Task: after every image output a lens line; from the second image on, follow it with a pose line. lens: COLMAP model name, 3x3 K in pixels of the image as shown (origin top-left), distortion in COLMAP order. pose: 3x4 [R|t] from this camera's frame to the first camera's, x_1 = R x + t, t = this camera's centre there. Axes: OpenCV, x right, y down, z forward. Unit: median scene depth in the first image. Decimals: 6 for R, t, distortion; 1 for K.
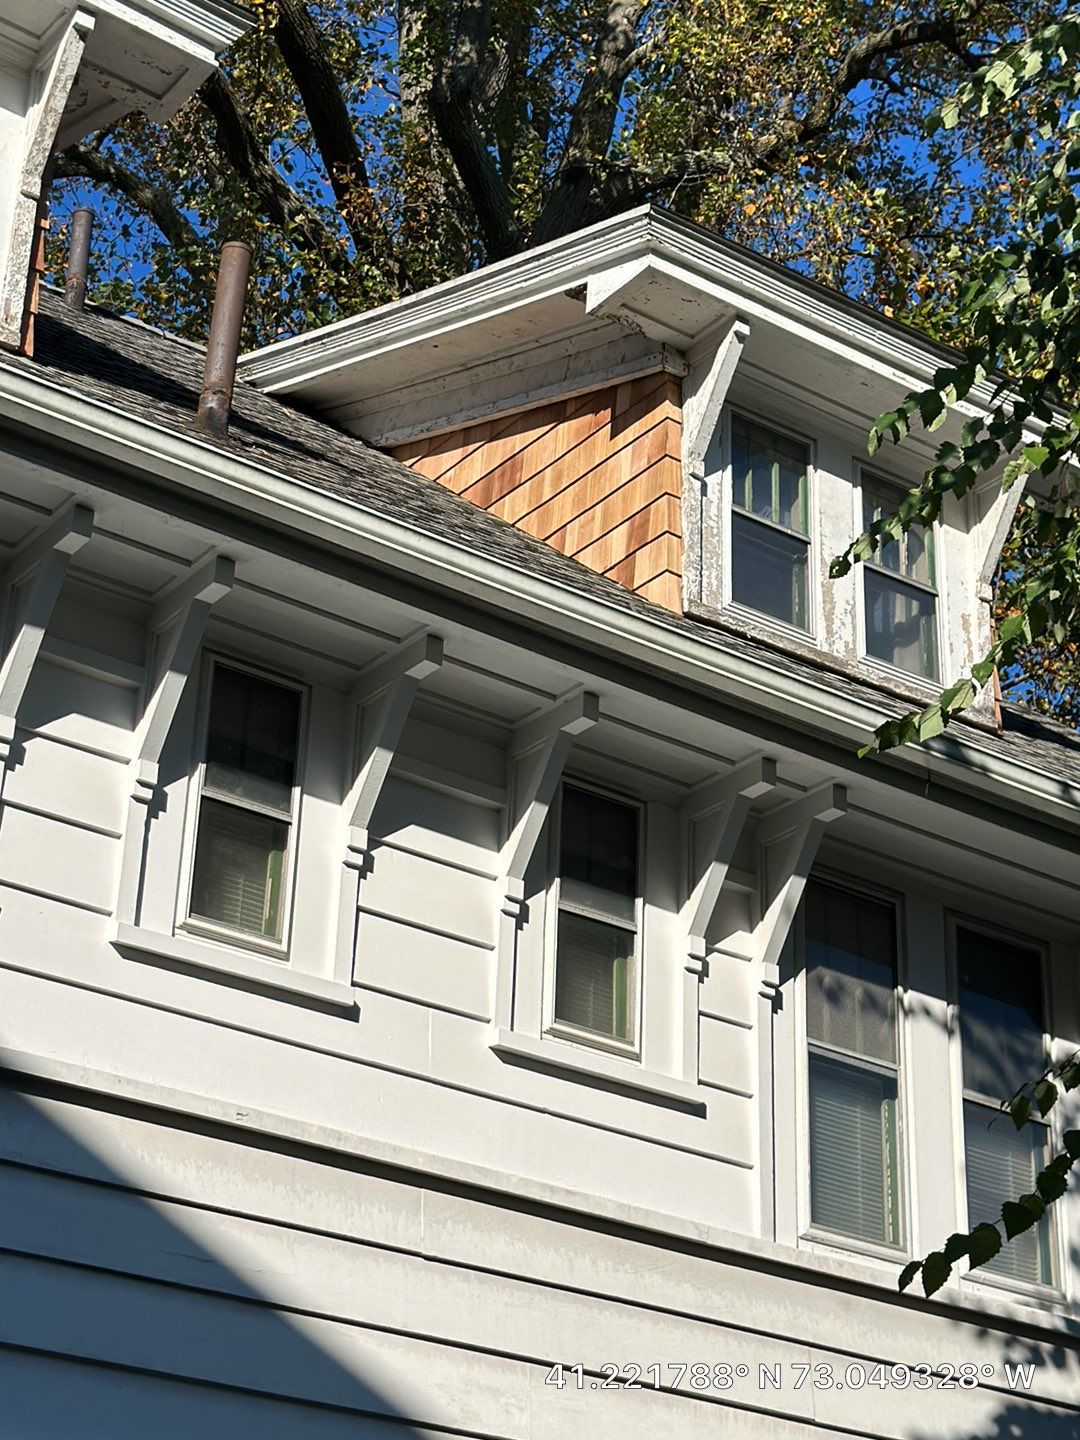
lens RADIAL K [[2746.4, 0, 540.0], [0, 2746.4, 720.0], [0, 0, 1]] dist [-0.088945, 0.038508]
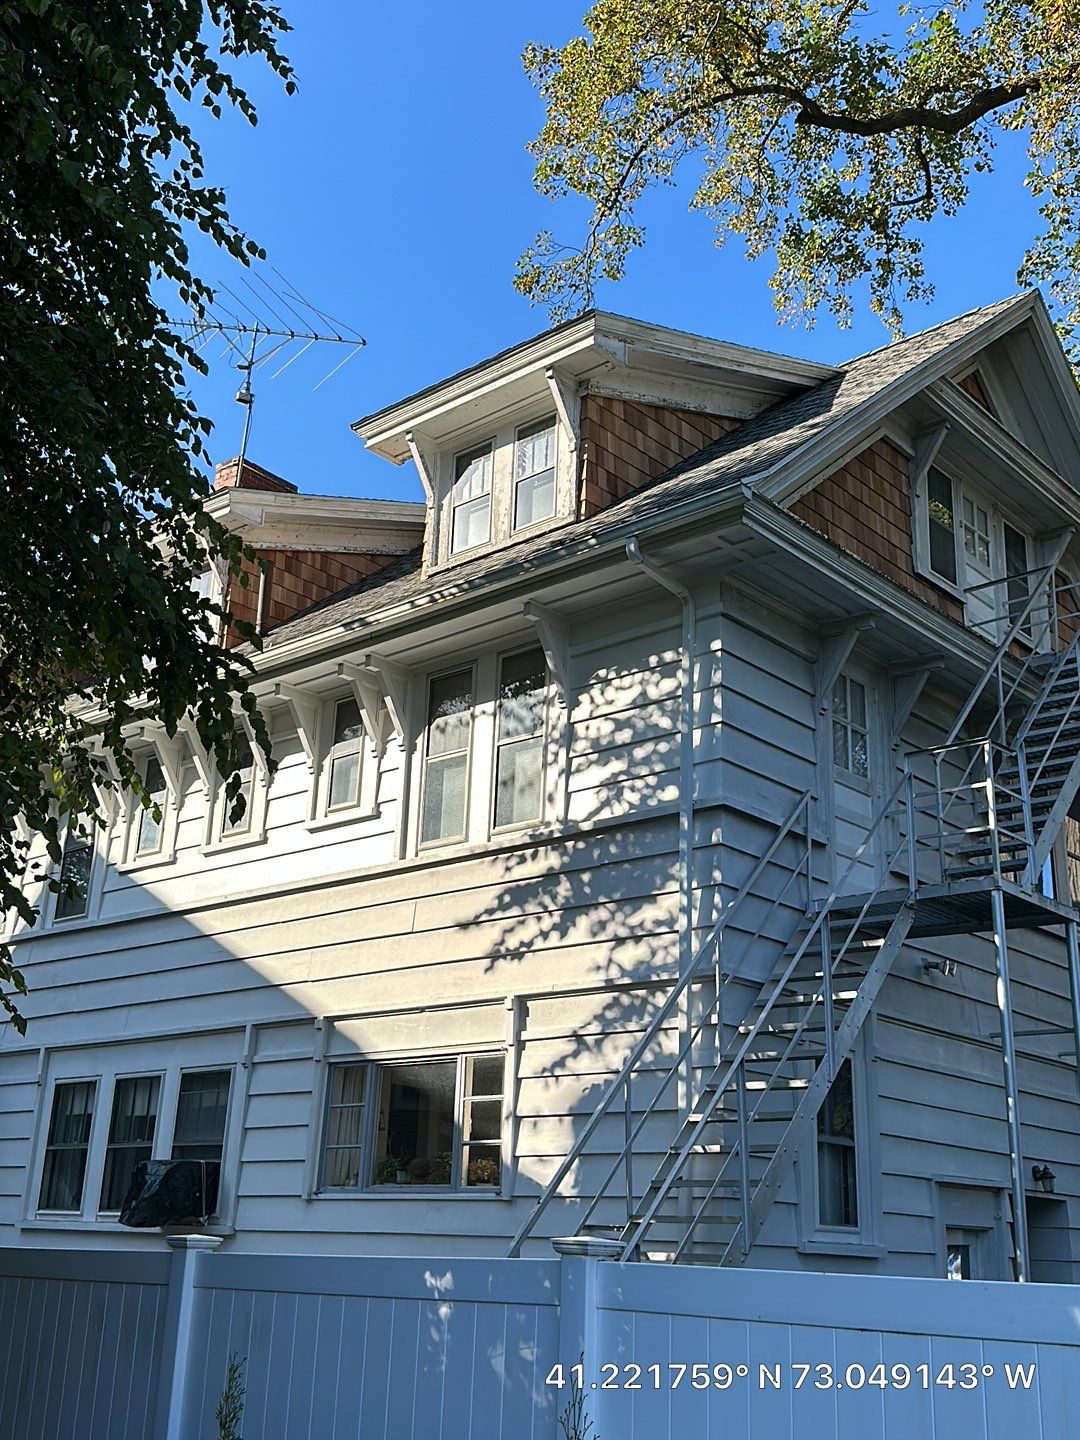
lens RADIAL K [[1546.3, 0, 540.0], [0, 1546.3, 720.0], [0, 0, 1]] dist [-0.002630, 0.000967]
pose [[0.232793, -0.365553, -0.901209, 1.266308], [0.412737, 0.876212, -0.248799, 0.444993], [0.880599, -0.314044, 0.354854, 0.684100]]
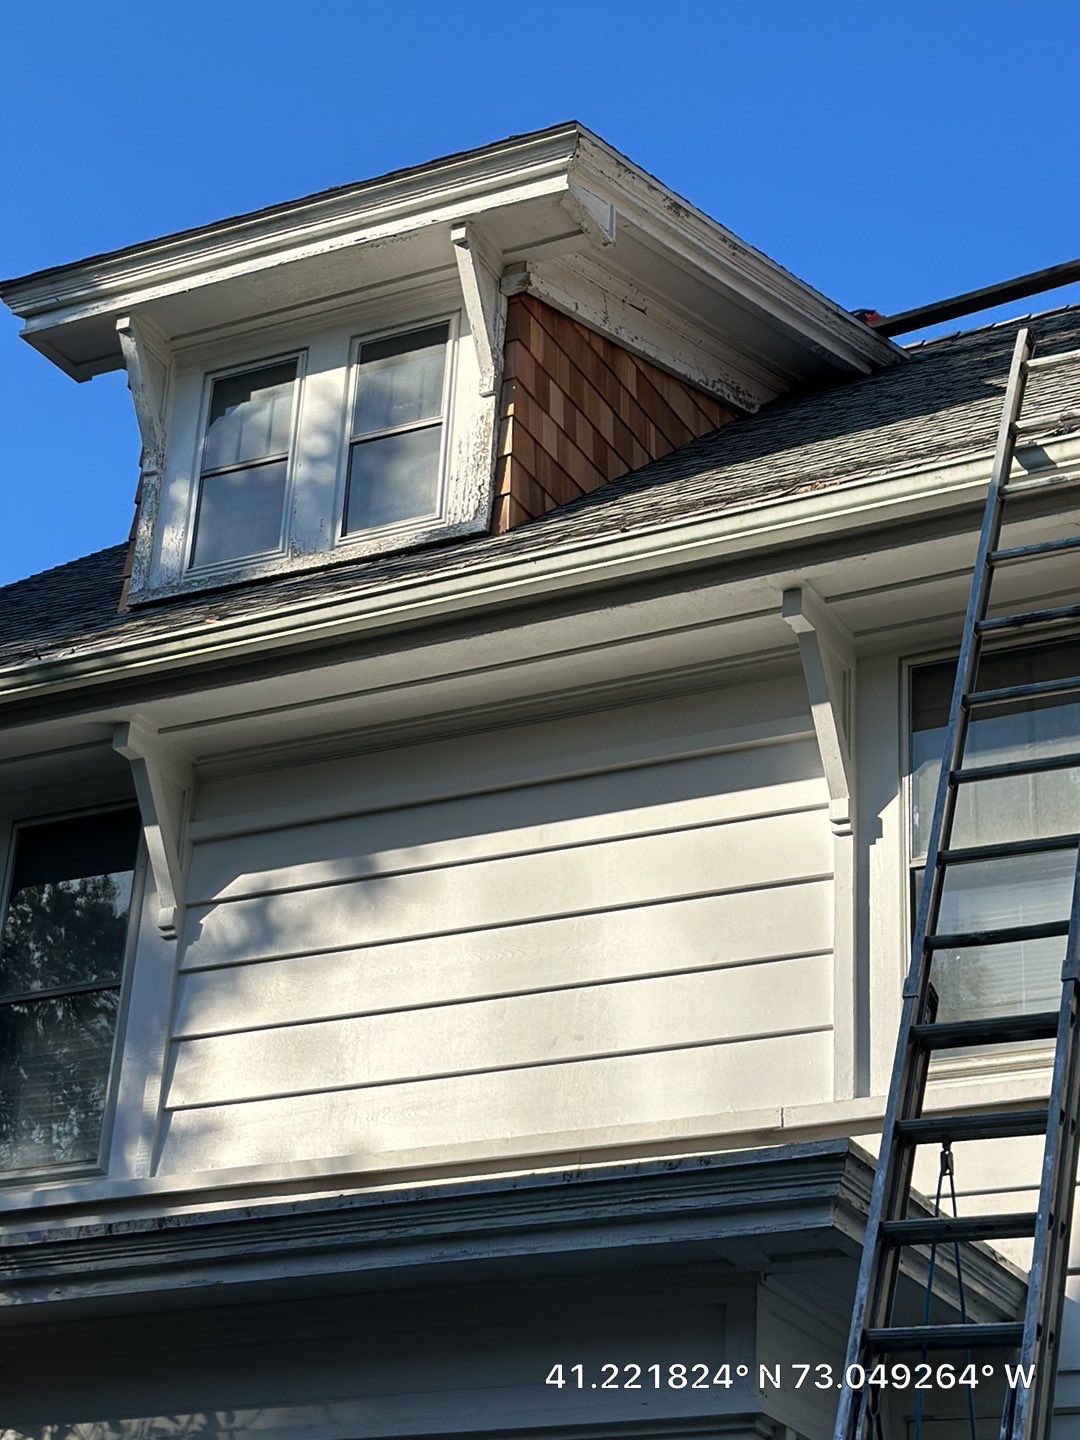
lens RADIAL K [[2746.4, 0, 540.0], [0, 2746.4, 720.0], [0, 0, 1]] dist [-0.088945, 0.038508]
pose [[0.498324, -0.417115, -0.760058, 0.587403], [0.365027, 0.896115, -0.252456, 0.205781], [0.786402, -0.151637, 0.598813, 0.311440]]
